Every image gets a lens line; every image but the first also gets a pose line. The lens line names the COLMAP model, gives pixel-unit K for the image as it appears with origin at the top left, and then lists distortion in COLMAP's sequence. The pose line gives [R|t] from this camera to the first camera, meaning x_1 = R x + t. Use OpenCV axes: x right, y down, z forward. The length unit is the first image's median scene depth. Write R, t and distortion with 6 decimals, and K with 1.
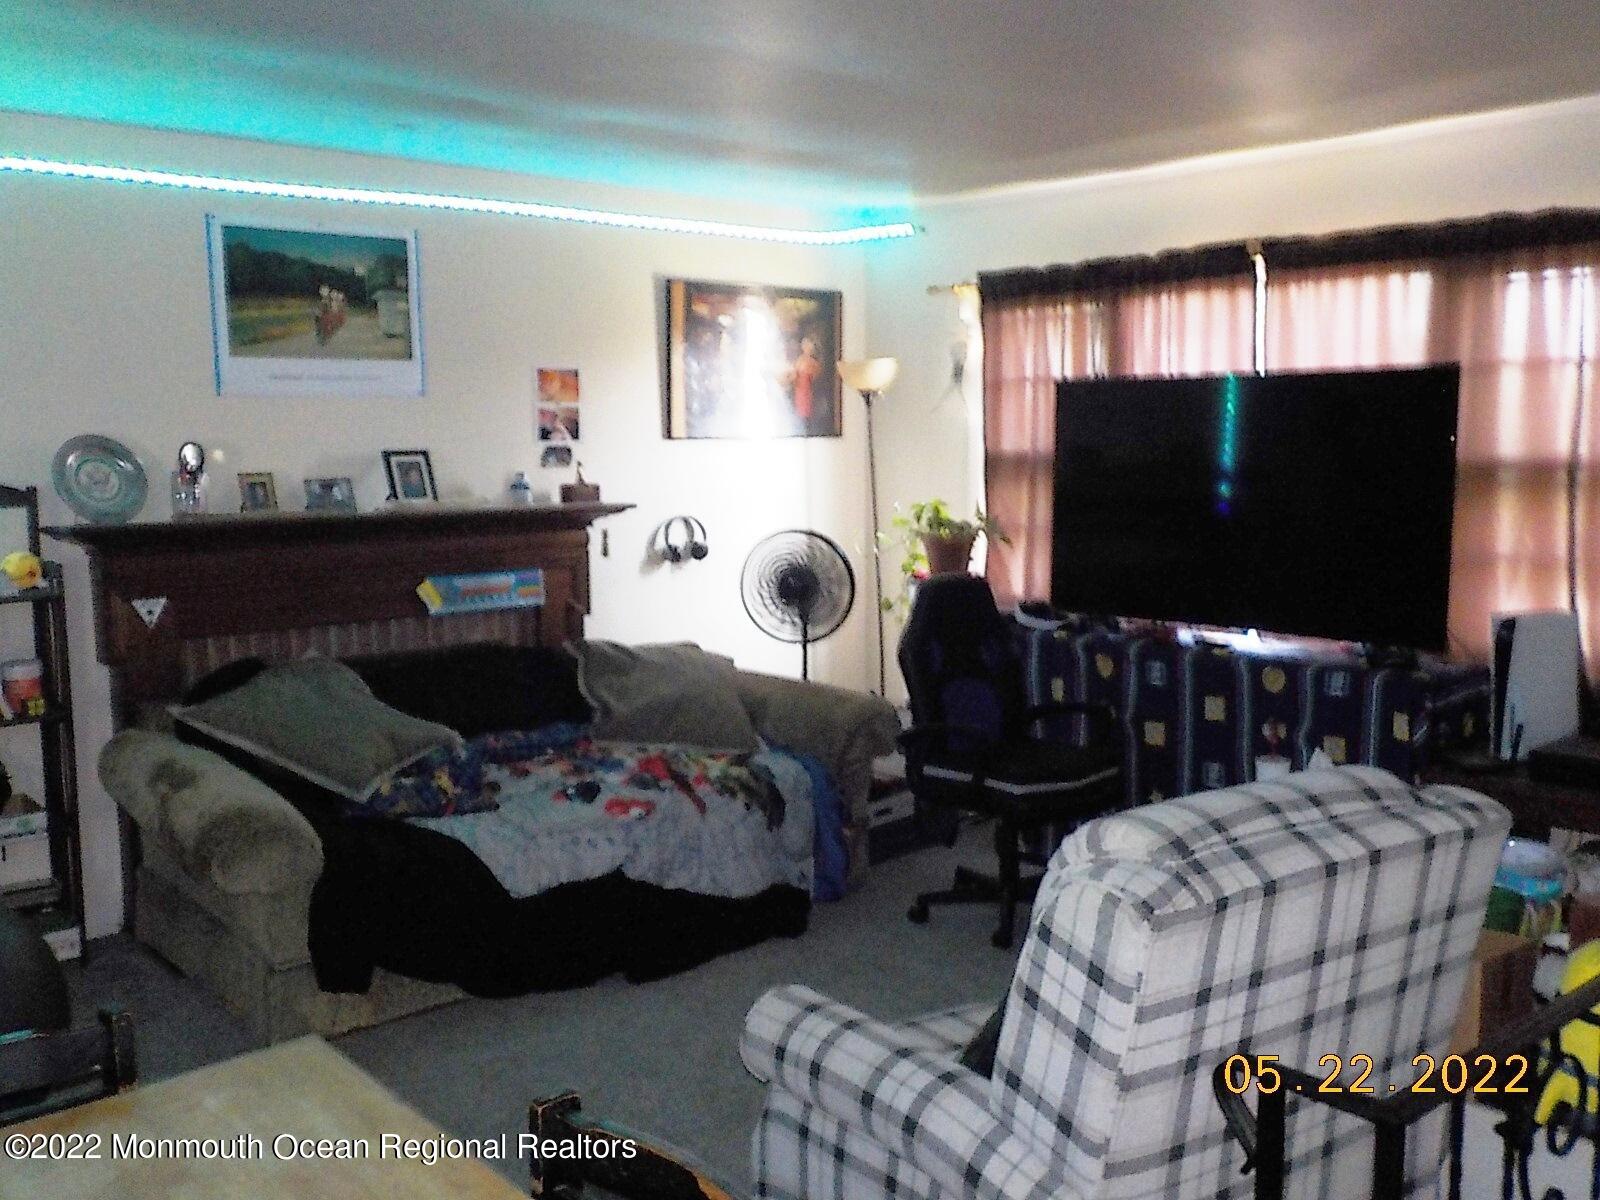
lens RADIAL K [[1461.0, 0, 800.0], [0, 1461.0, 600.0], [0, 0, 1]] dist [-0.009679, -0.004237]
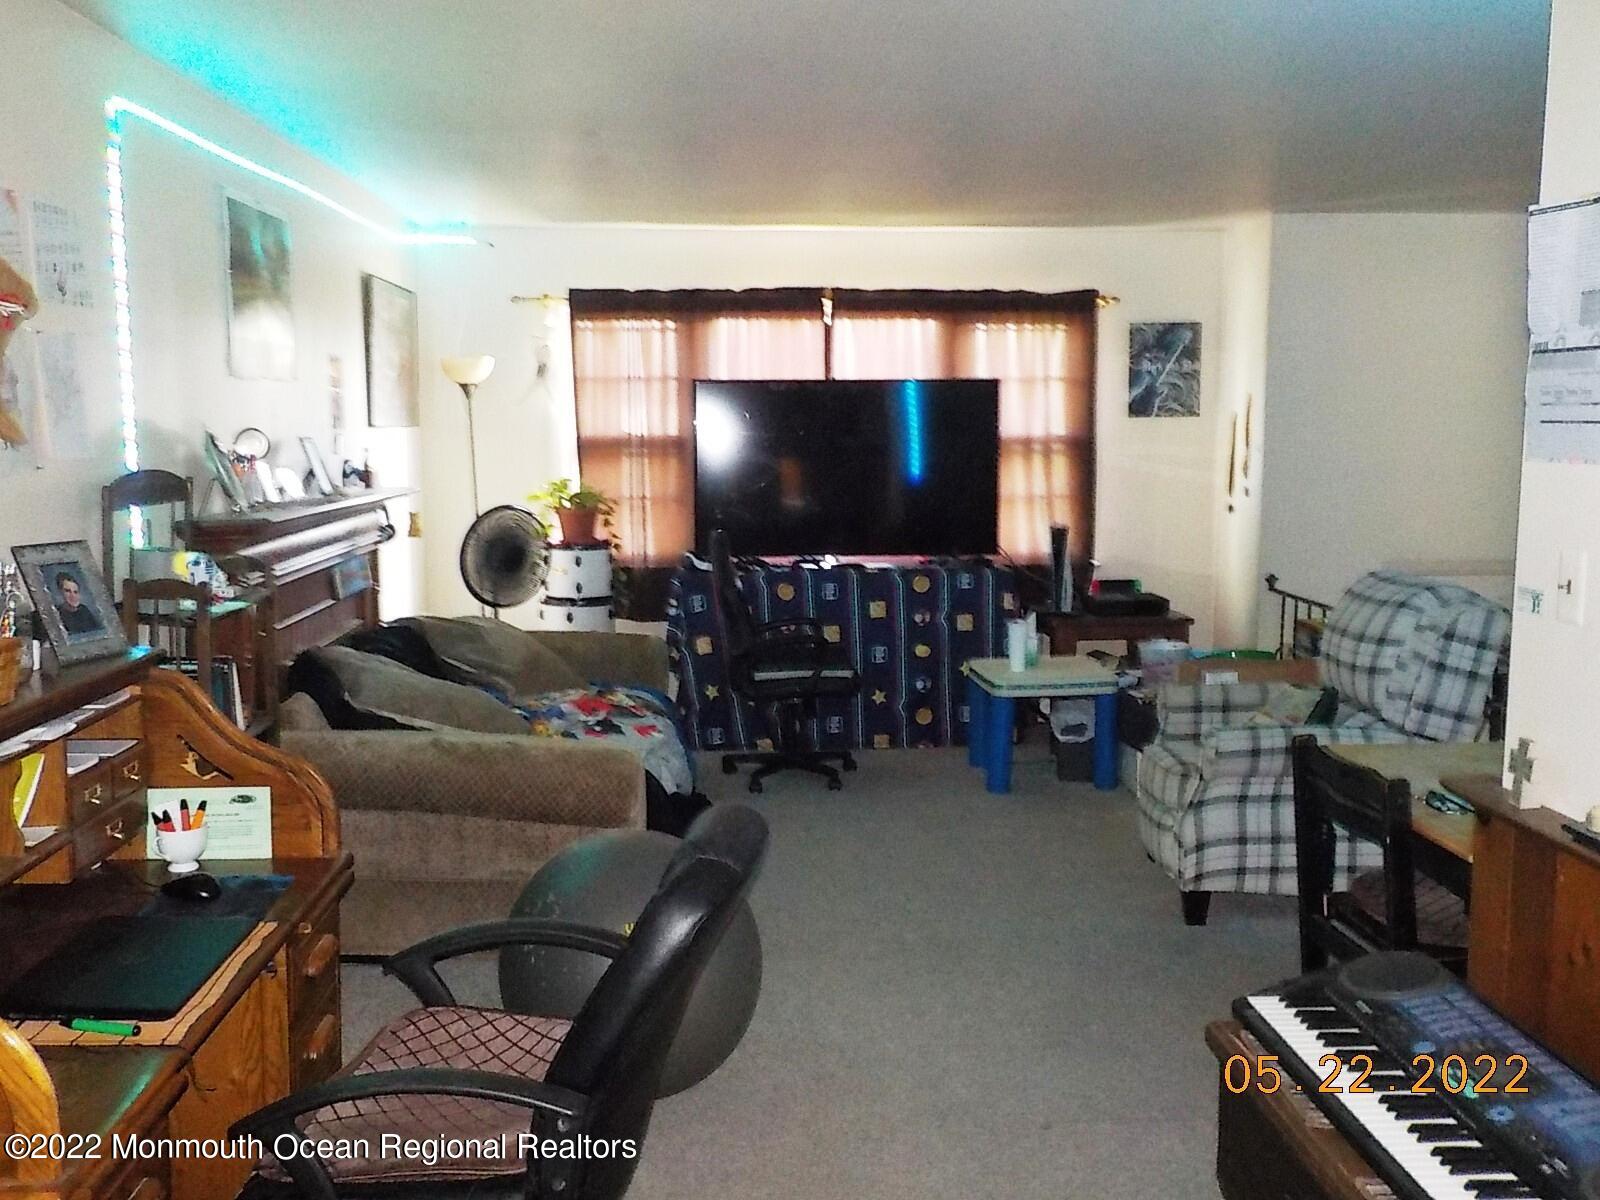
lens RADIAL K [[1461.0, 0, 800.0], [0, 1461.0, 600.0], [0, 0, 1]] dist [-0.009679, -0.004237]
pose [[0.615829, -0.092758, 0.782401, -0.883462], [0.086457, 0.995004, 0.049913, -0.014686], [-0.783122, 0.036907, 0.620772, 0.137401]]
